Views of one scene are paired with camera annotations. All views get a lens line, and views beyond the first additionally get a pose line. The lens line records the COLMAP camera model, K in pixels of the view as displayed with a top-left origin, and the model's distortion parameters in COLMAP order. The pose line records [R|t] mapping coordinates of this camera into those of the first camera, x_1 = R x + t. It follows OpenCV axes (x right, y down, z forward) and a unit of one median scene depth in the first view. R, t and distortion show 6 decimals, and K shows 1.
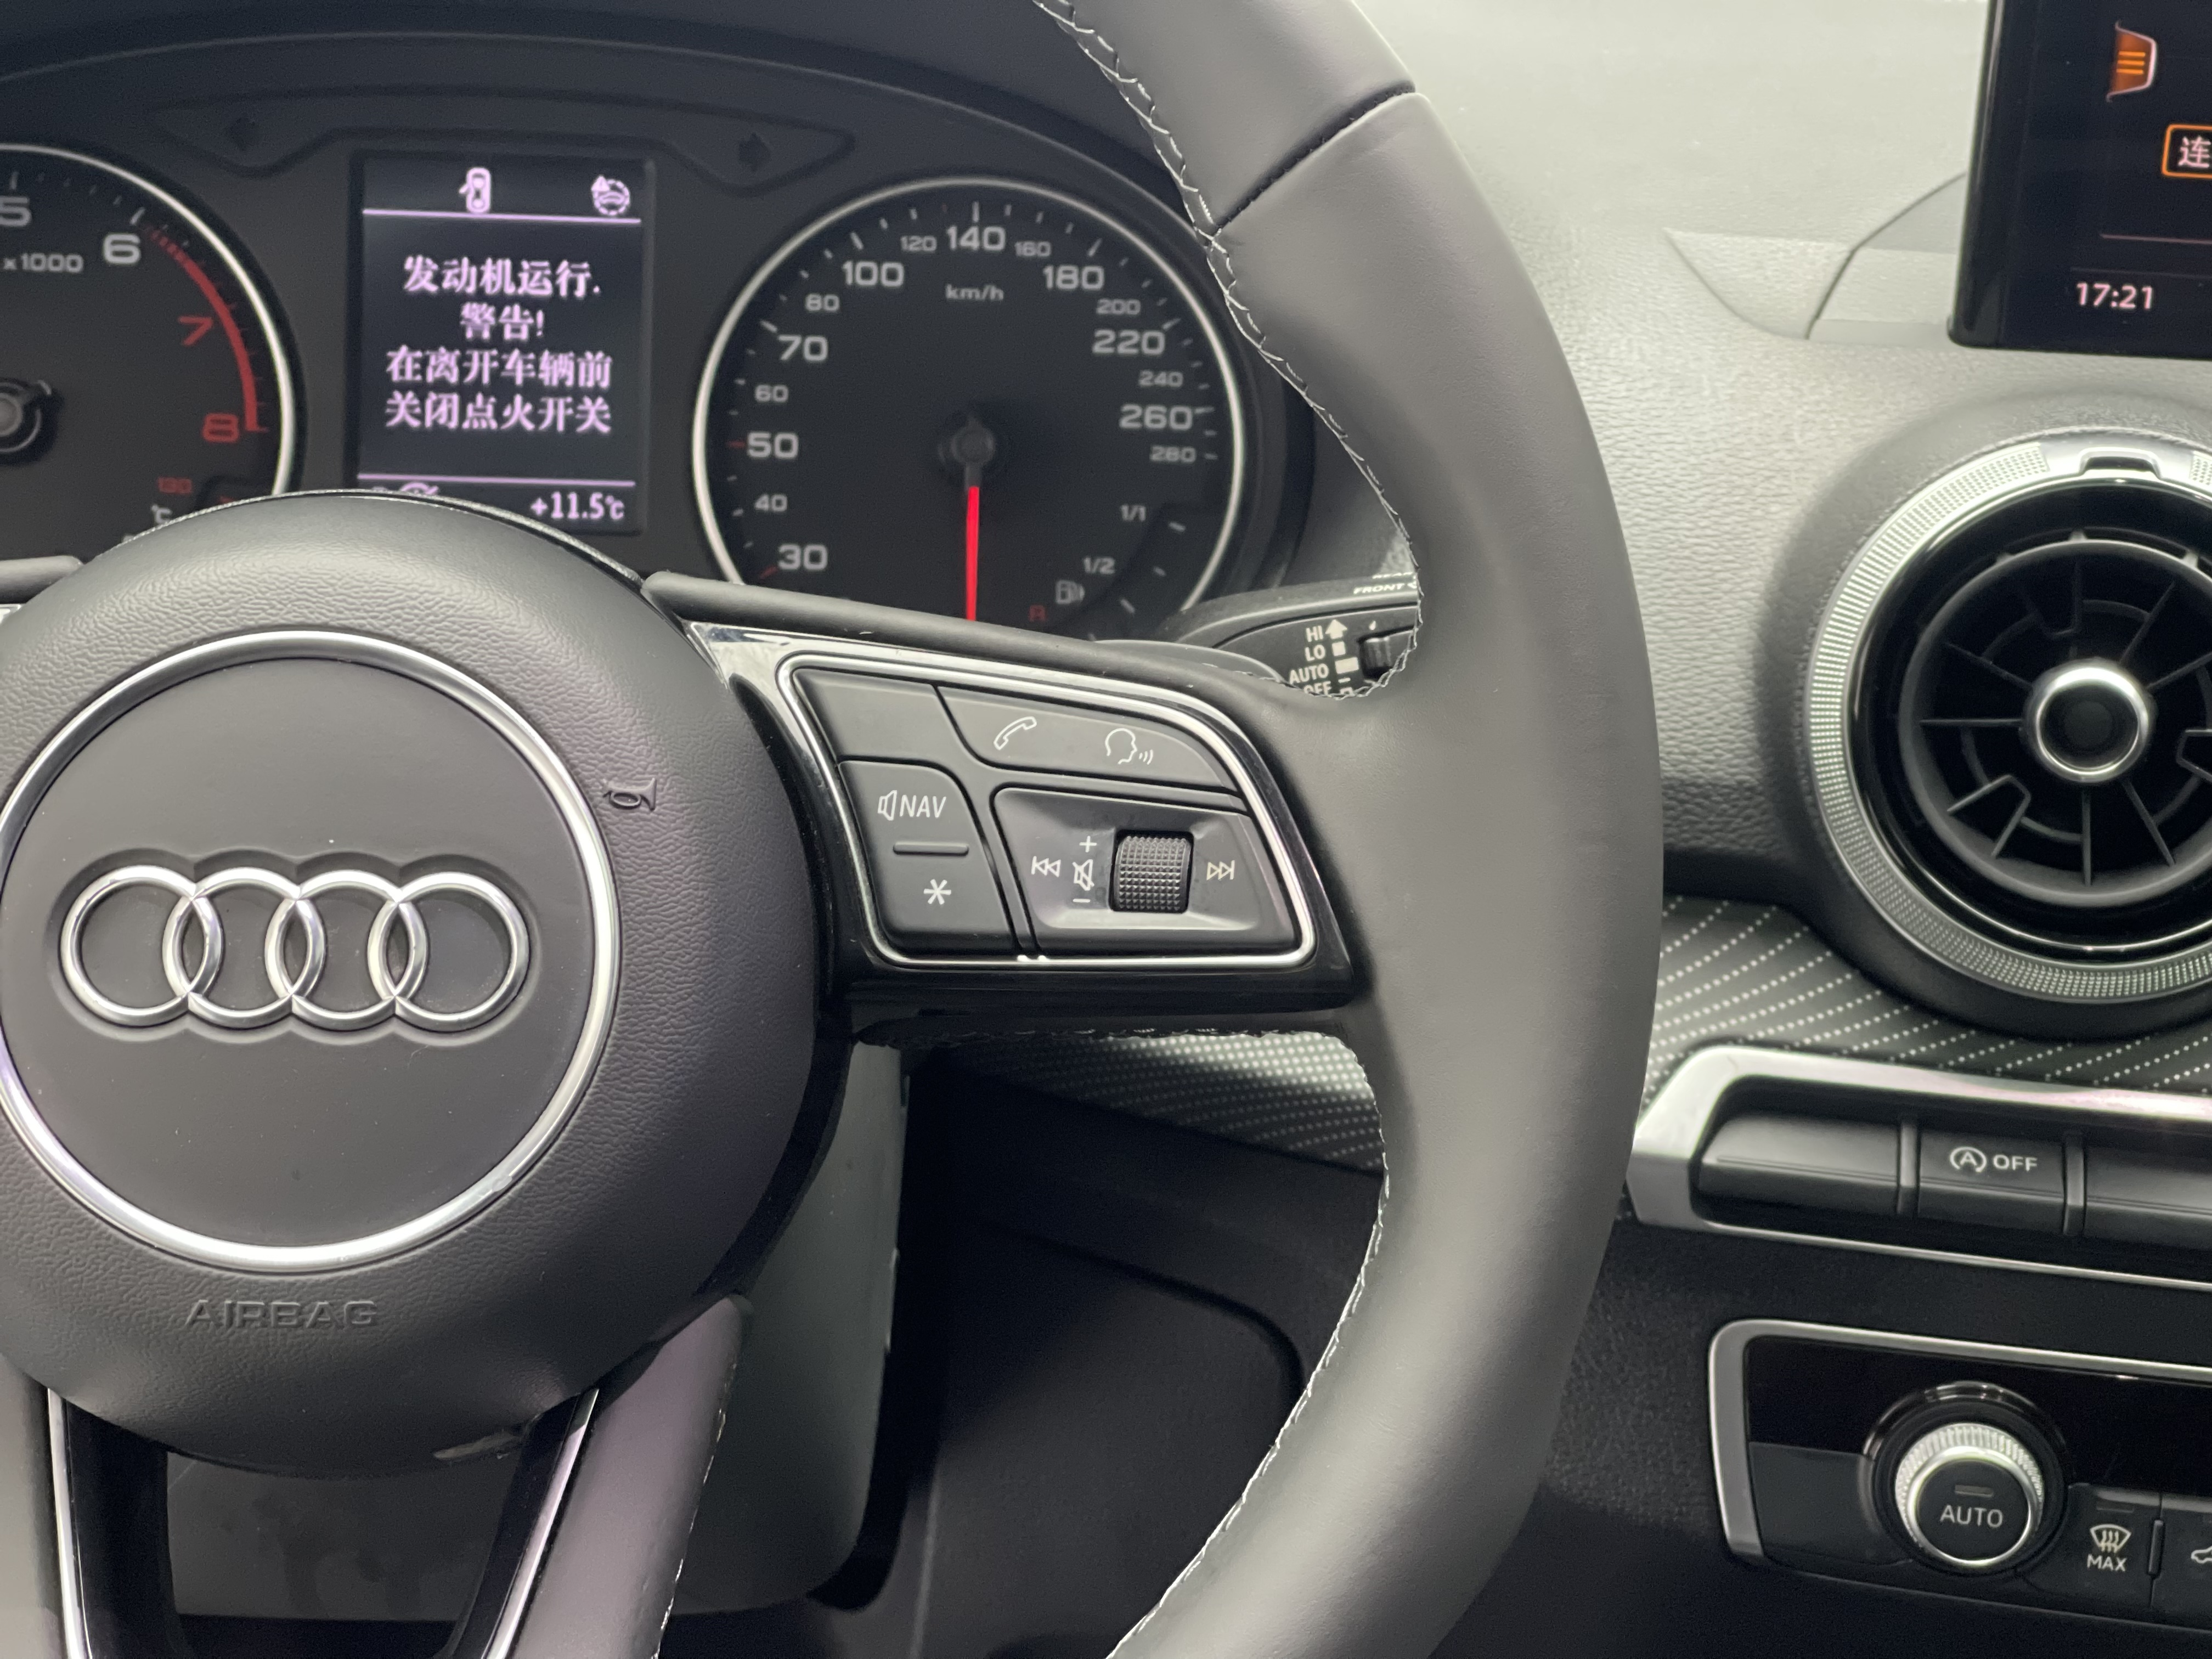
lens RADIAL K [[4141.7, 0, 1061.2], [0, 4141.7, 780.6], [0, 0, 1]] dist [0.248343, -0.929127]
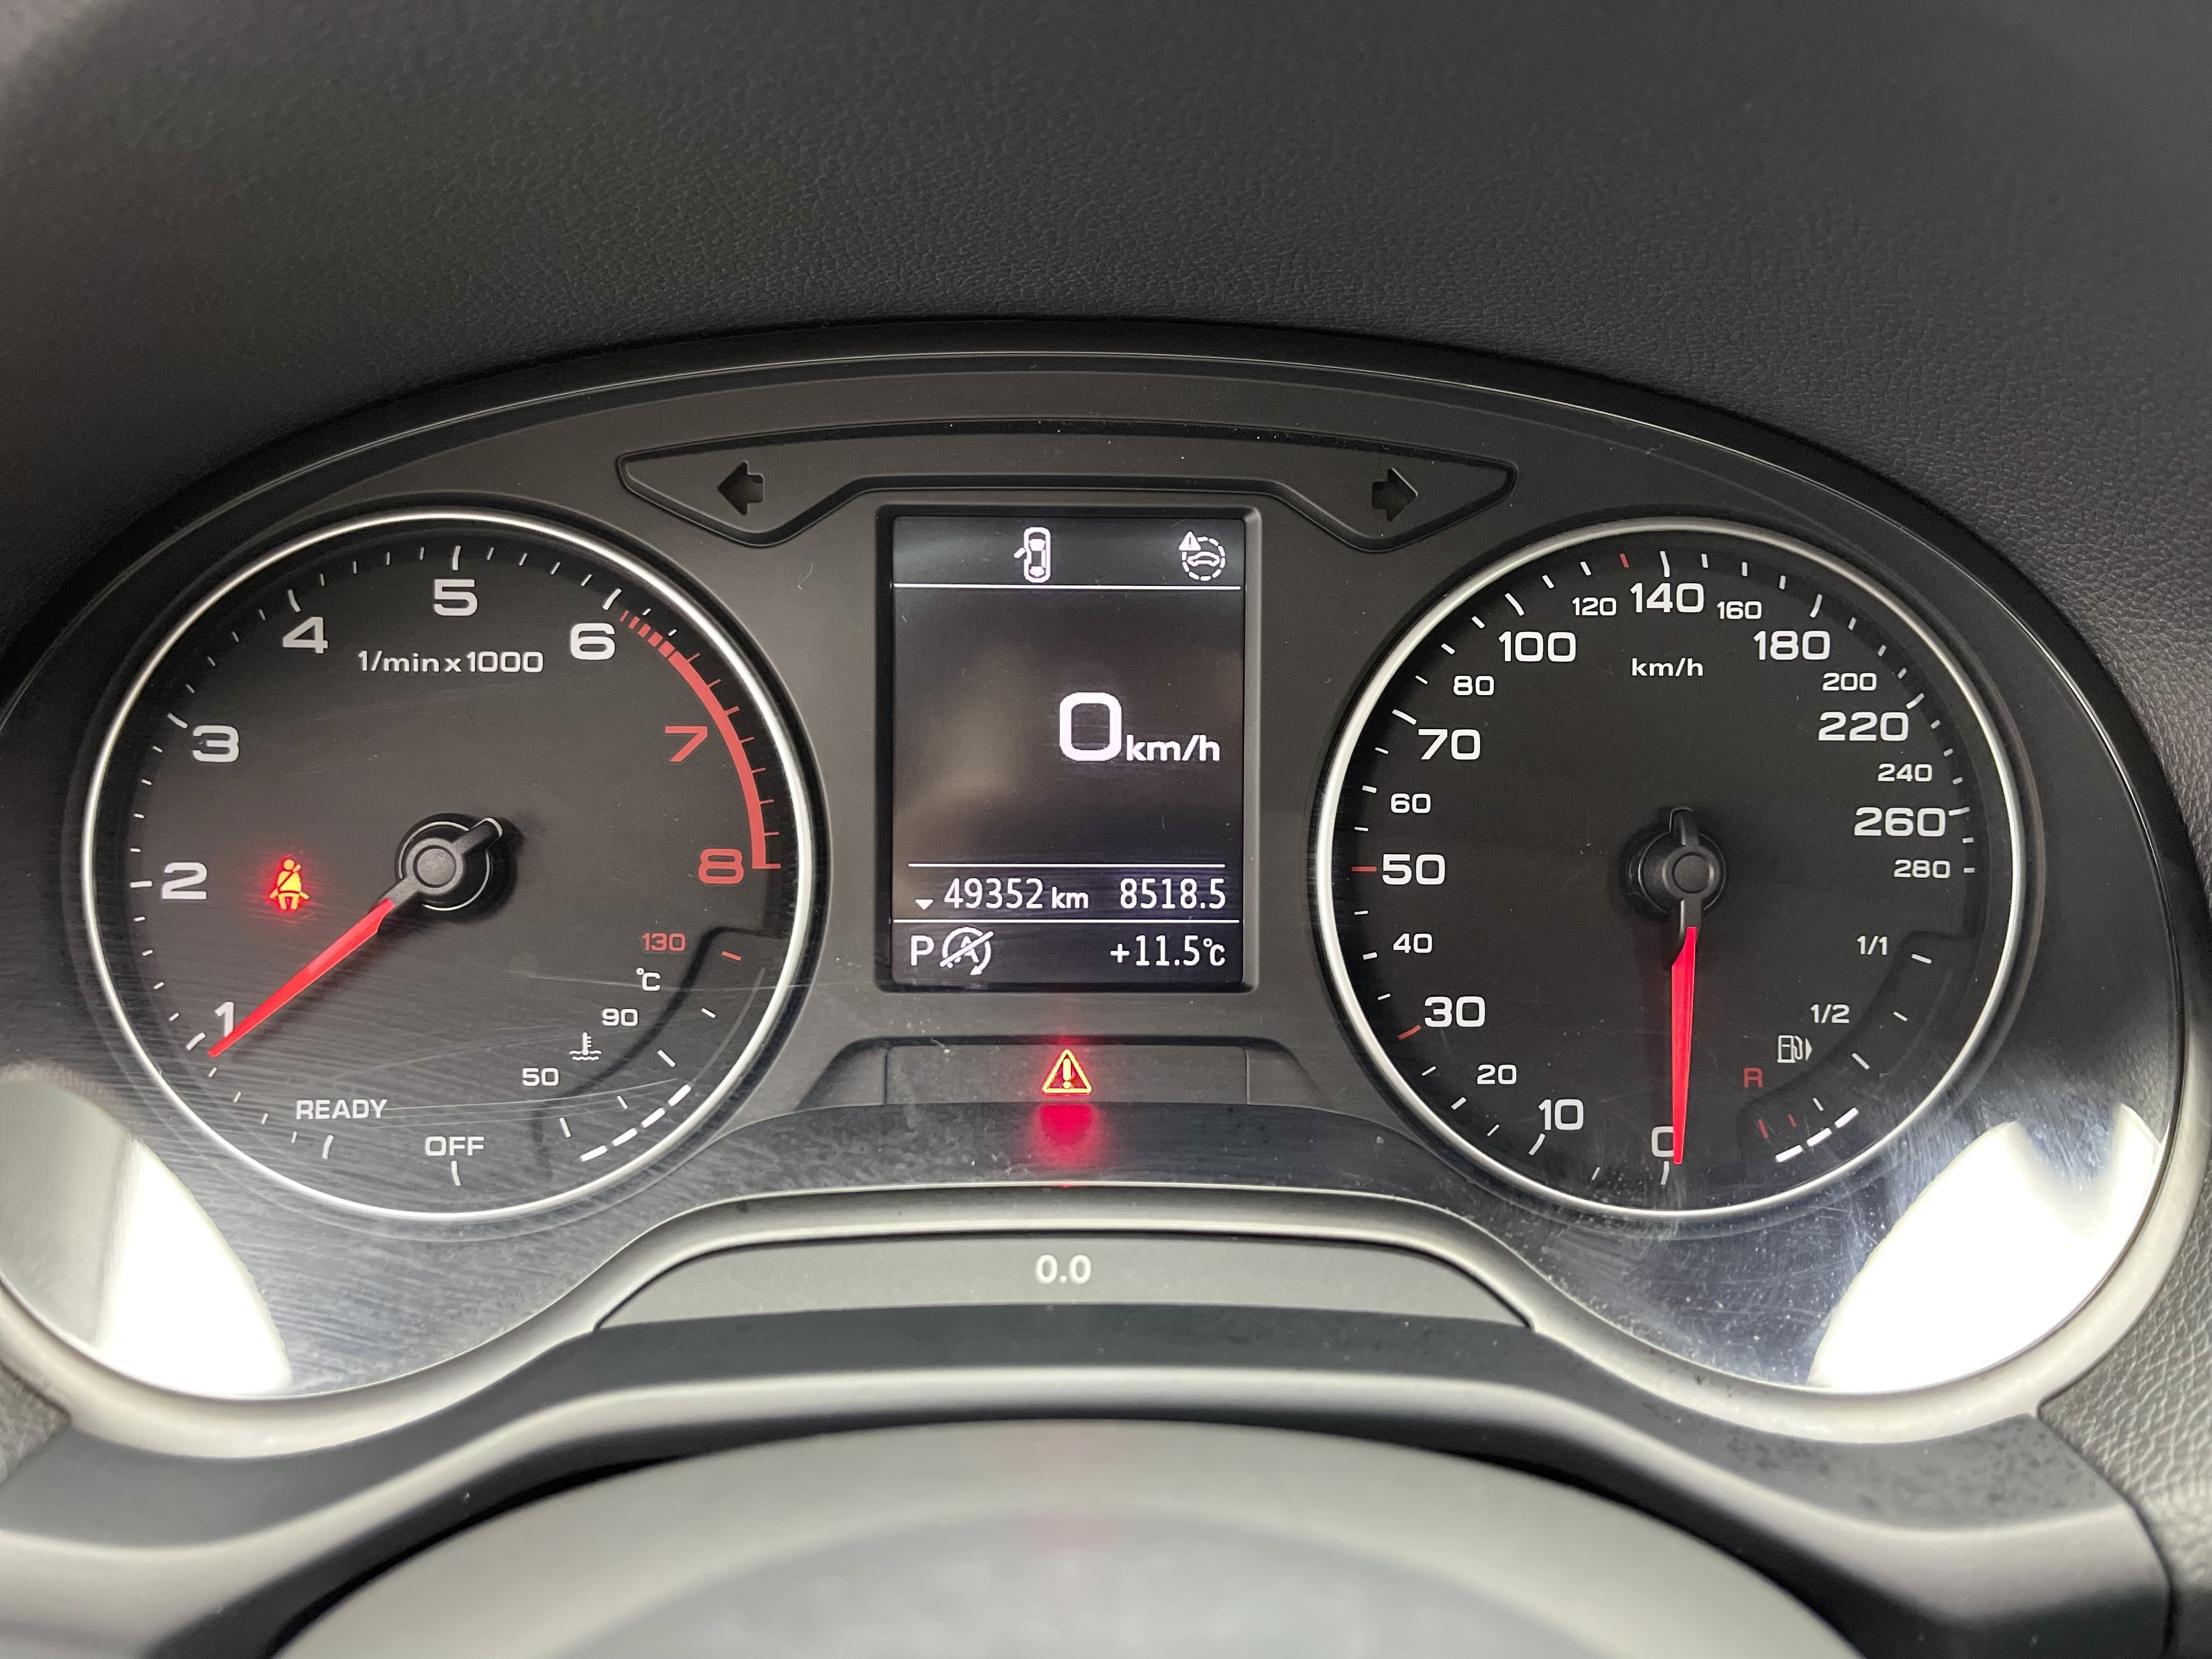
lens RADIAL K [[1673.3, 0, 1106.0], [0, 1673.3, 829.5], [0, 0, 1]] dist [0.052217, -0.148938]
pose [[0.999198, -0.014574, -0.037296, -0.116527], [0.016494, 0.998527, 0.051684, -0.106388], [0.036487, -0.052258, 0.997967, 0.687651]]
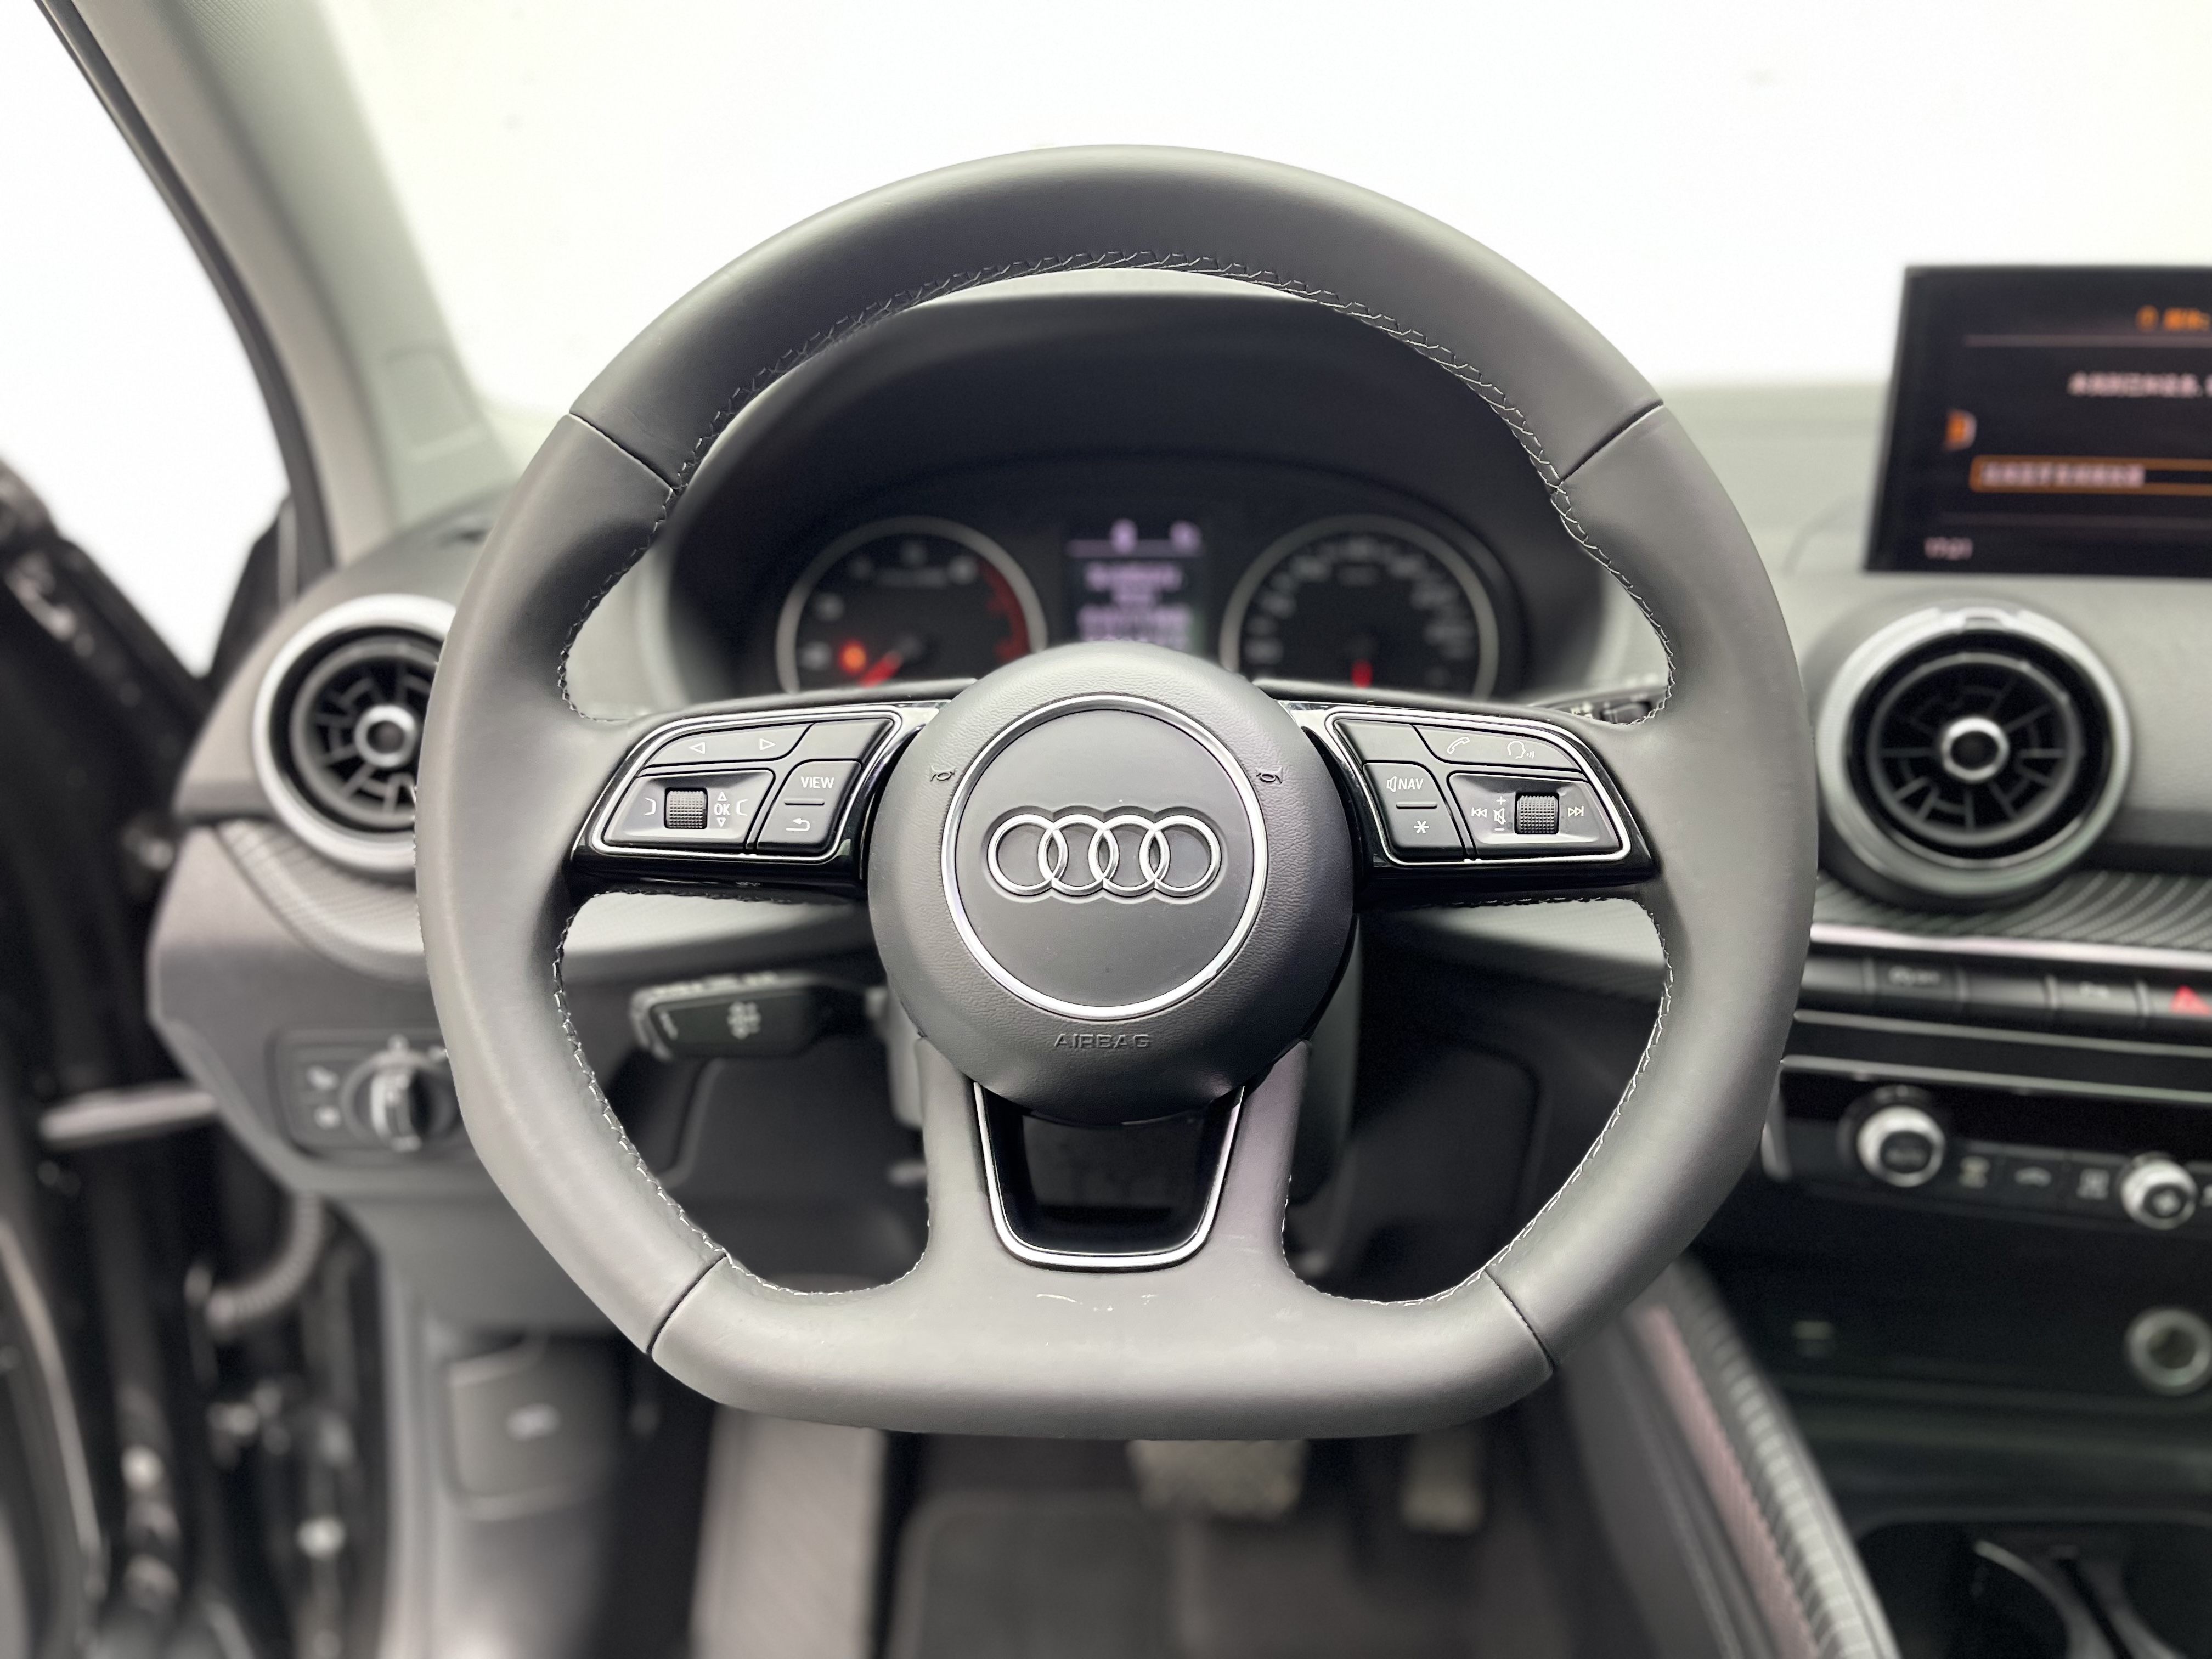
lens RADIAL K [[1680.9, 0, 1106.0], [0, 1680.9, 829.5], [0, 0, 1]] dist [0.099125, -0.150755]
pose [[0.995795, -0.018413, -0.089744, -0.074787], [0.015817, 0.999438, -0.029553, 0.034613], [0.090237, 0.028009, 0.995526, 0.143255]]
